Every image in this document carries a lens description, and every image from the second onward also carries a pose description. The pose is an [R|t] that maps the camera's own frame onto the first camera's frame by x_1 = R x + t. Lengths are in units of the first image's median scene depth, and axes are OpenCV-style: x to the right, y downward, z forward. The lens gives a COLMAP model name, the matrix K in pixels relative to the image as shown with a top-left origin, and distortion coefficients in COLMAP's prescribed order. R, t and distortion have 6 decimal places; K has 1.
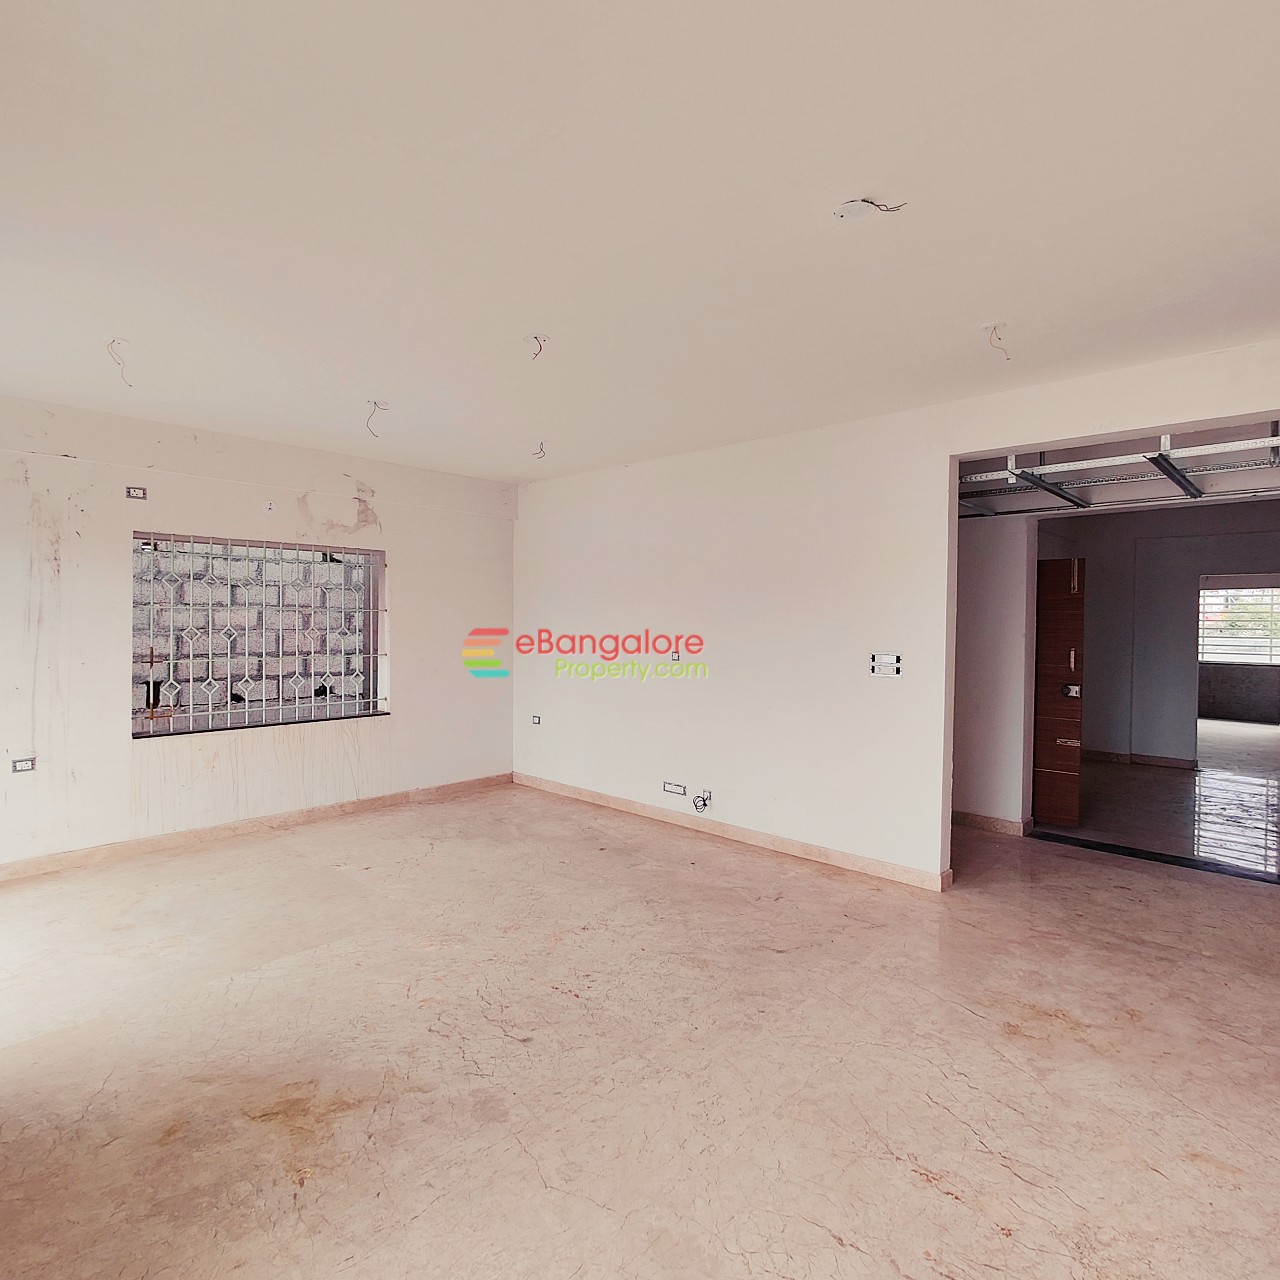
lens RADIAL K [[750.9, 0, 615.8], [0, 750.9, 634.5], [0, 0, 1]] dist [0.001962, 0.002861]
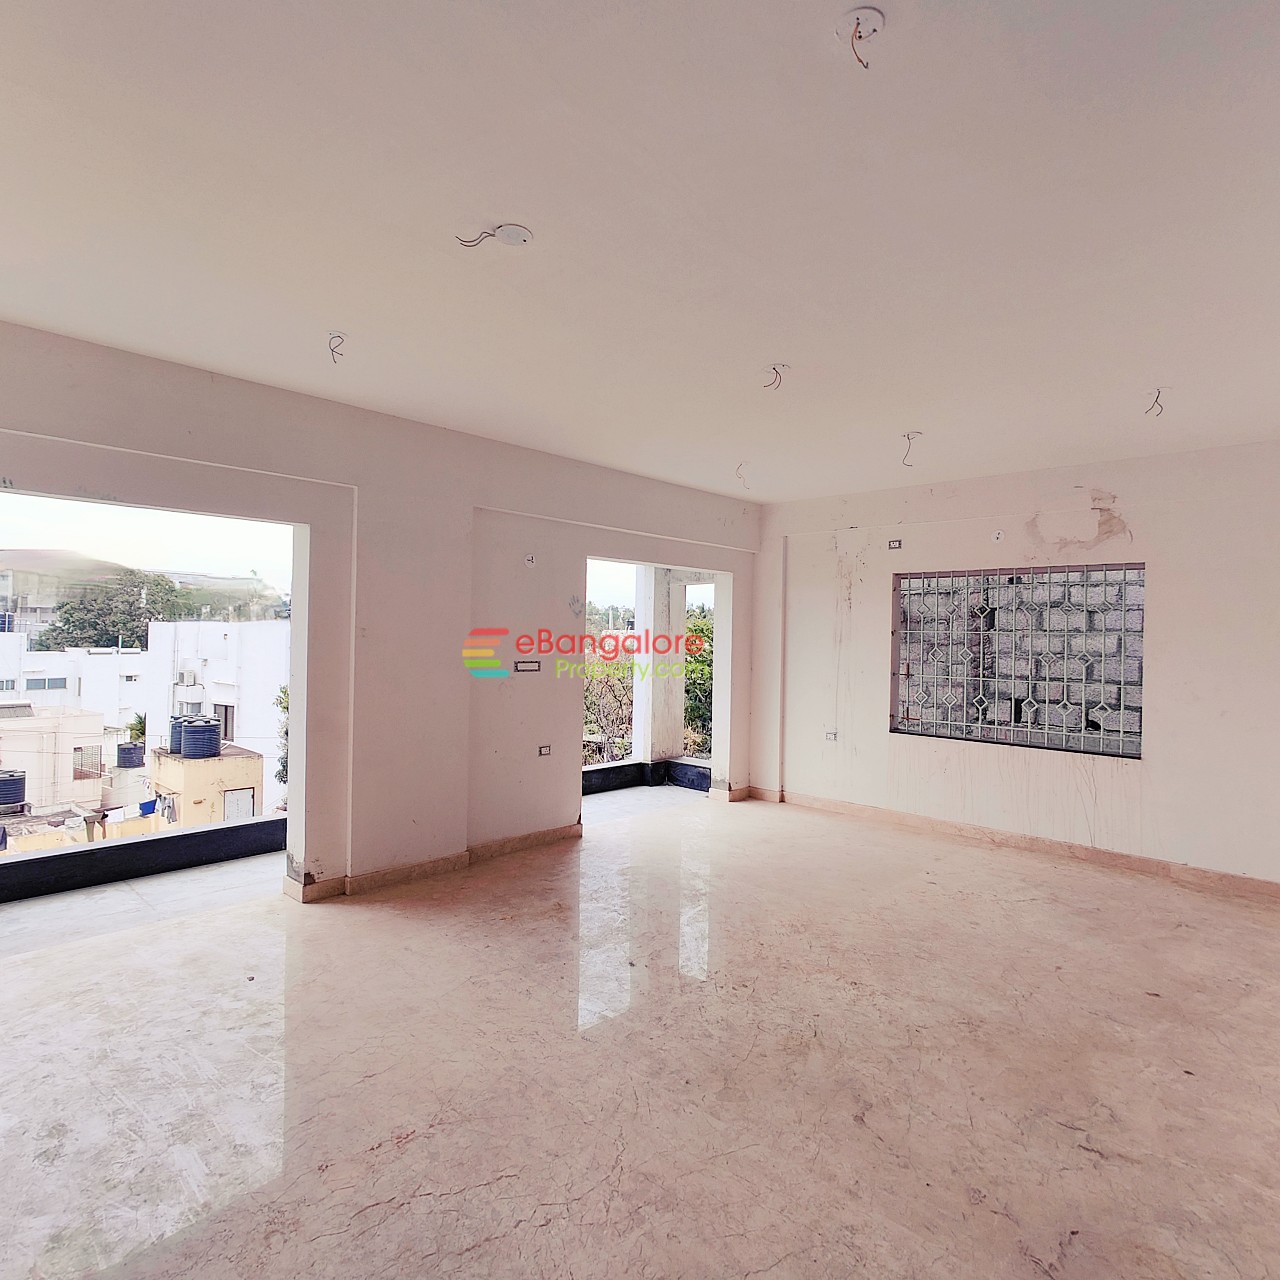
lens RADIAL K [[720.9, 0, 640.0], [0, 720.9, 640.0], [0, 0, 1]] dist [-0.003272, 0.007539]
pose [[0.015670, -0.002893, -0.999873, 0.589194], [-0.039592, 0.999210, -0.003512, -0.000312], [0.999093, 0.039642, 0.015543, 0.525167]]
